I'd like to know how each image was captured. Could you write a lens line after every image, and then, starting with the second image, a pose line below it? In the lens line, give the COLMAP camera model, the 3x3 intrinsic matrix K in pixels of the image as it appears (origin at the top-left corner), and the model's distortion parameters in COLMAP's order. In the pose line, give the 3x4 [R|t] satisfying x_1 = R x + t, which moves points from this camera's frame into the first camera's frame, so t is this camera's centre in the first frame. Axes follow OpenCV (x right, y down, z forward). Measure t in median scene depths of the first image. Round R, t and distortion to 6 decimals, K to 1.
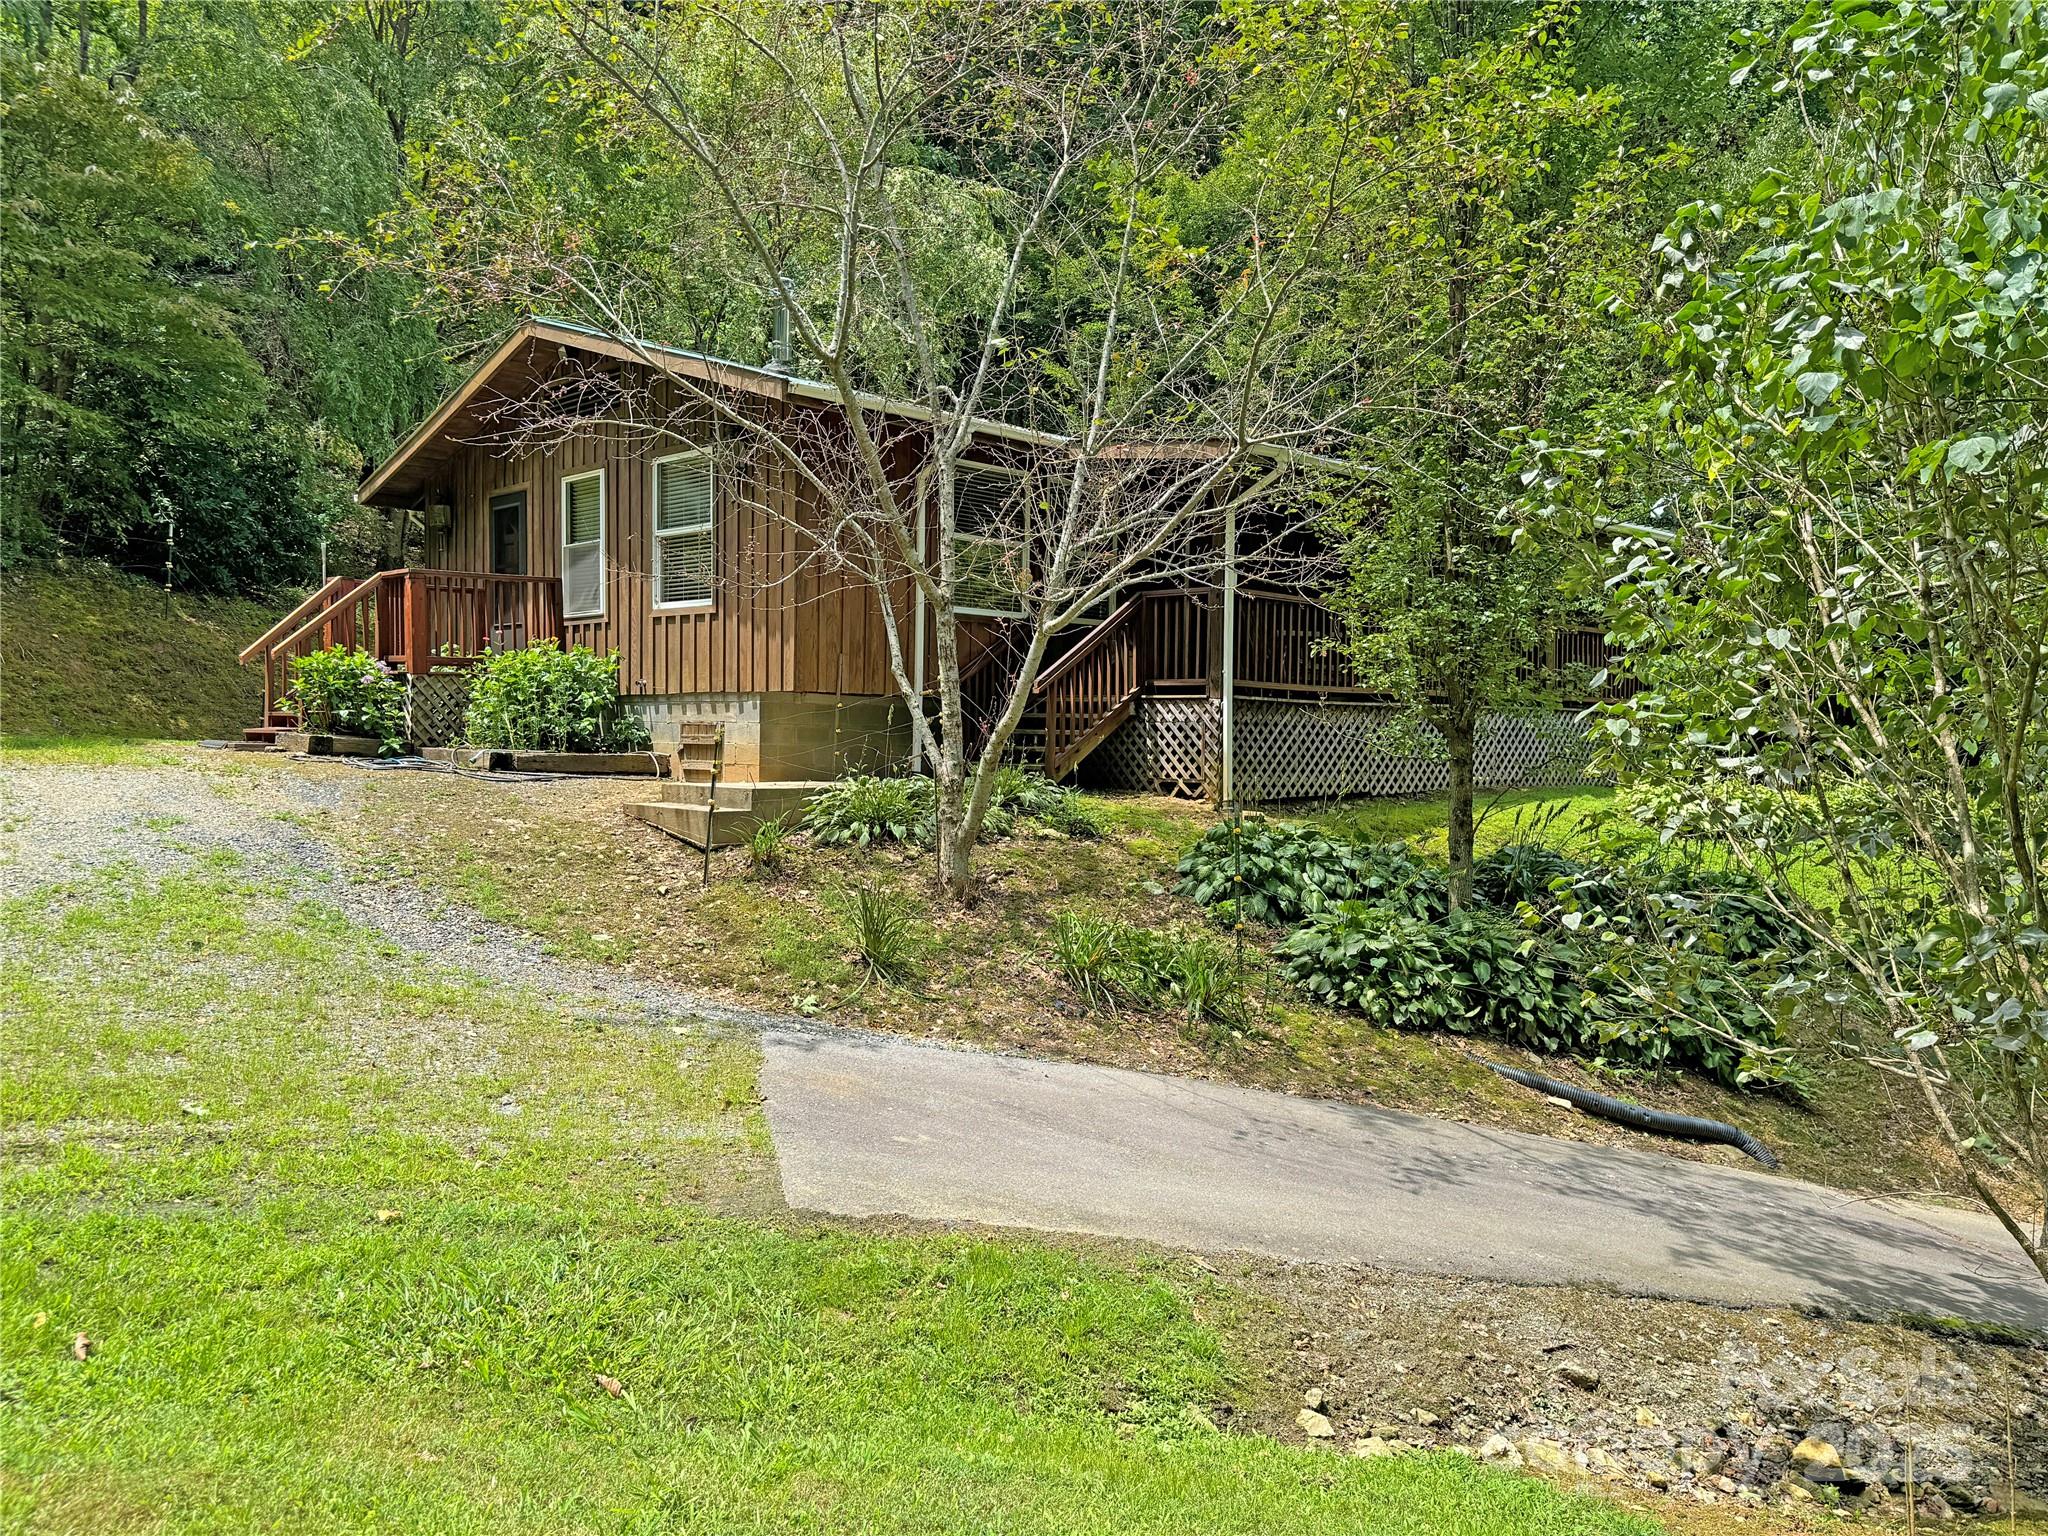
lens RADIAL K [[1533.4, 0, 1023.9], [0, 1533.4, 765.5], [0, 0, 1]] dist [0.047159, -0.031733]
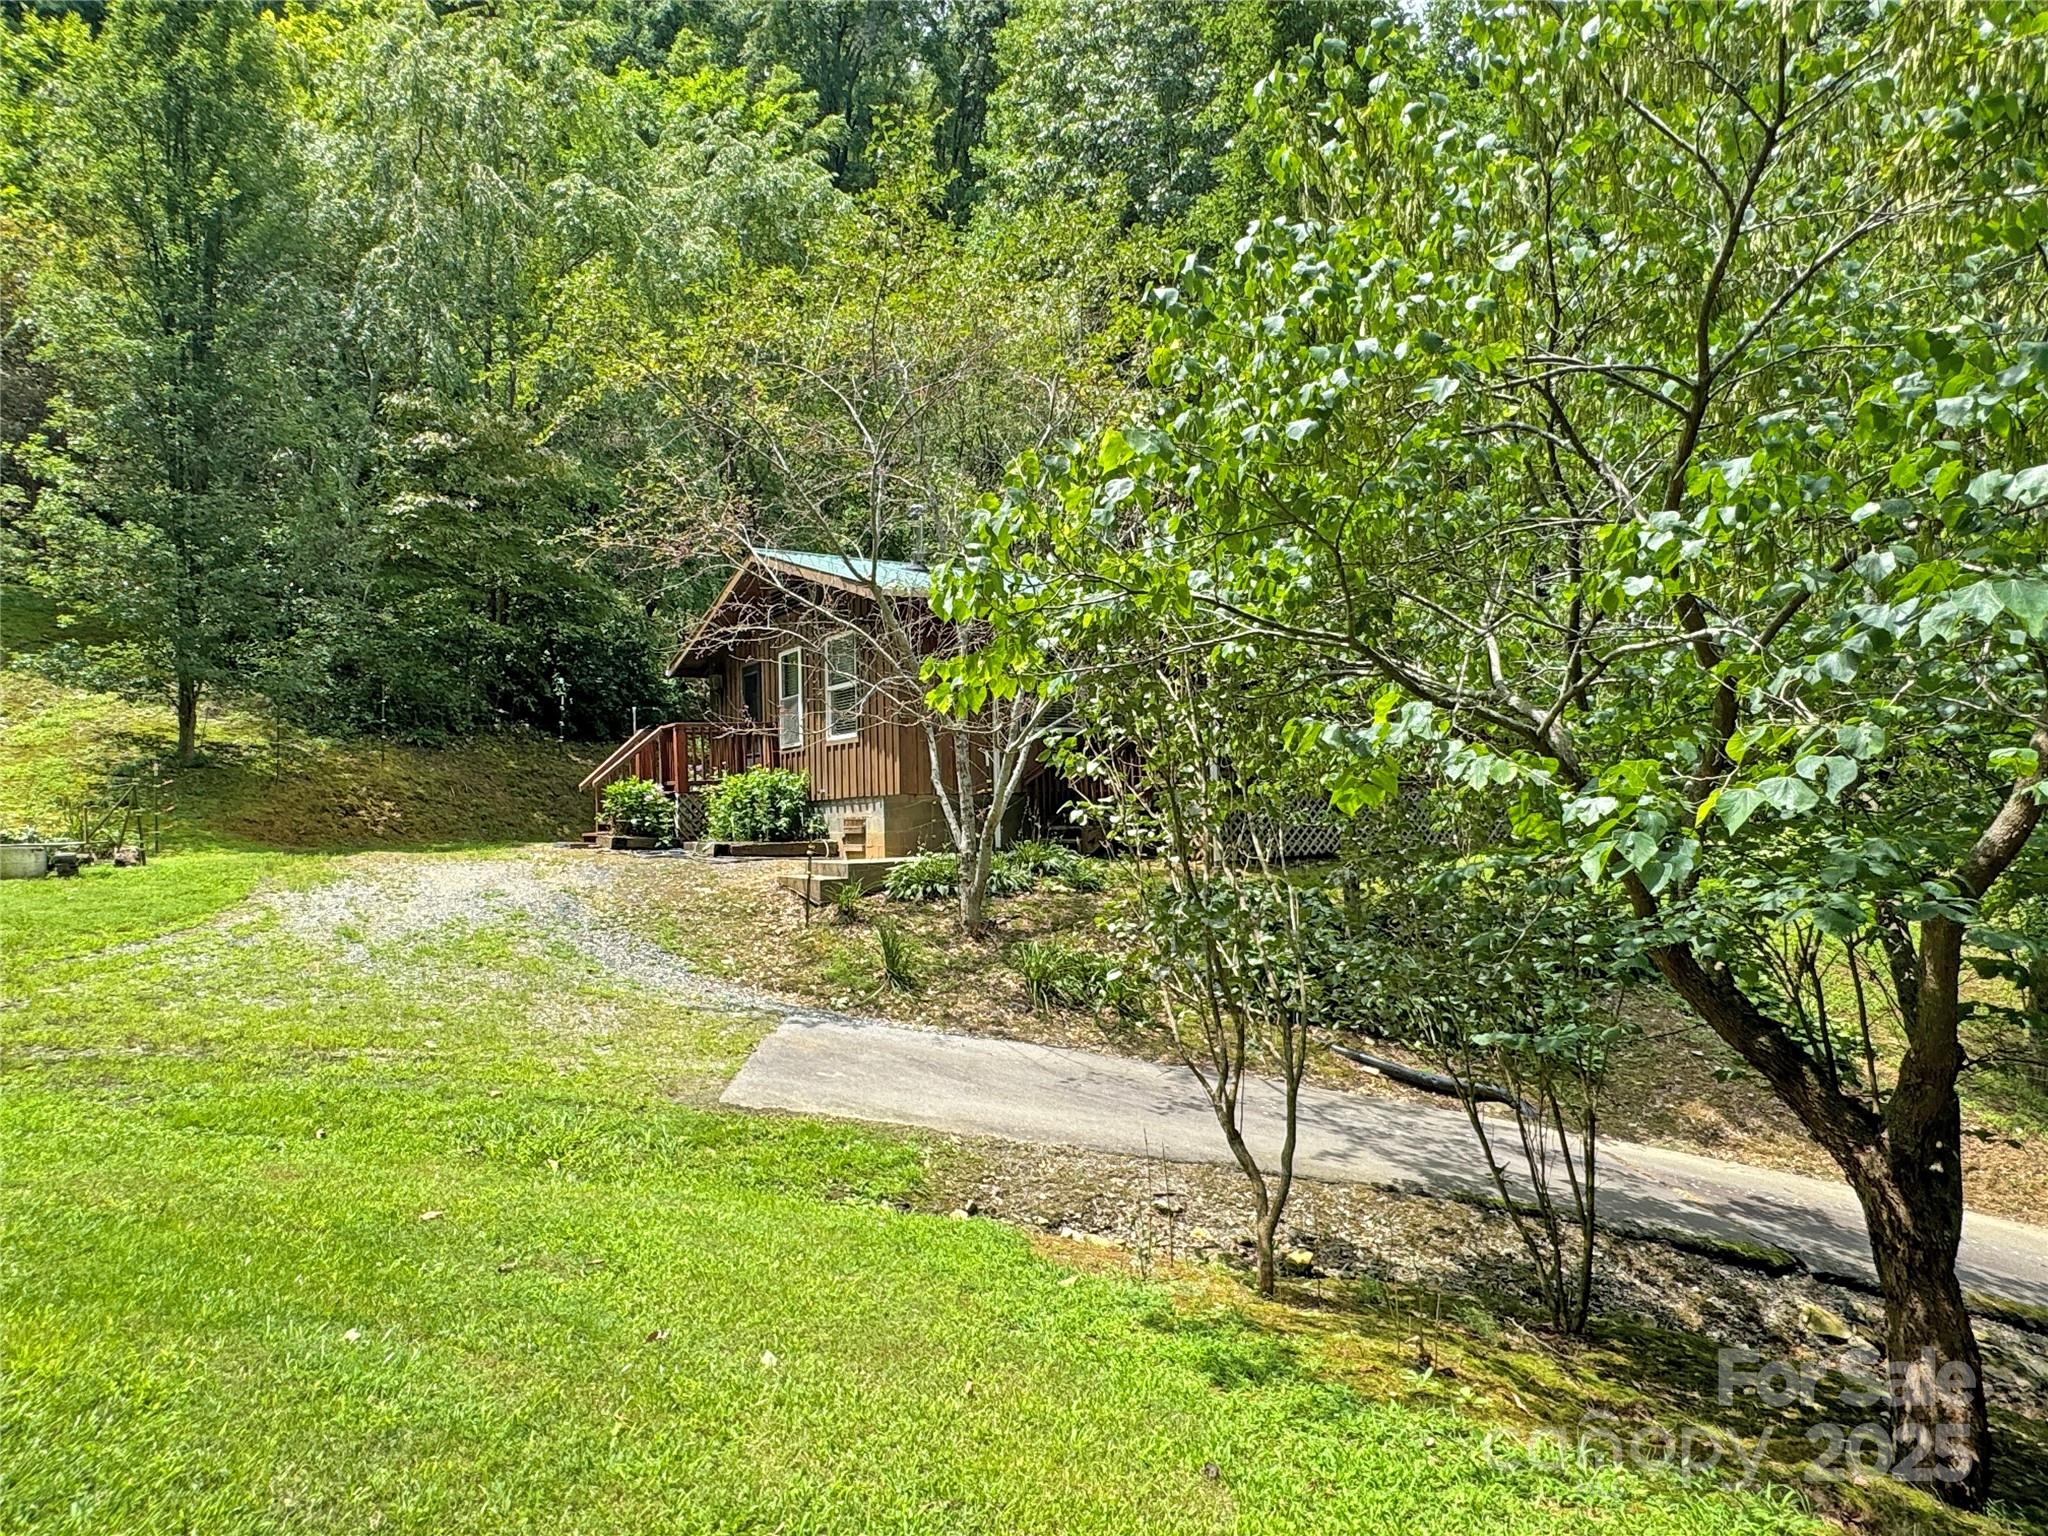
lens RADIAL K [[1322.5, 0, 1021.6], [0, 1322.5, 767.8], [0, 0, 1]] dist [-0.010612, 0.002513]
pose [[0.972092, -0.047856, -0.229665, 0.278403], [0.035440, 0.997694, -0.057886, 0.002626], [0.231906, 0.048131, 0.971547, -0.206239]]
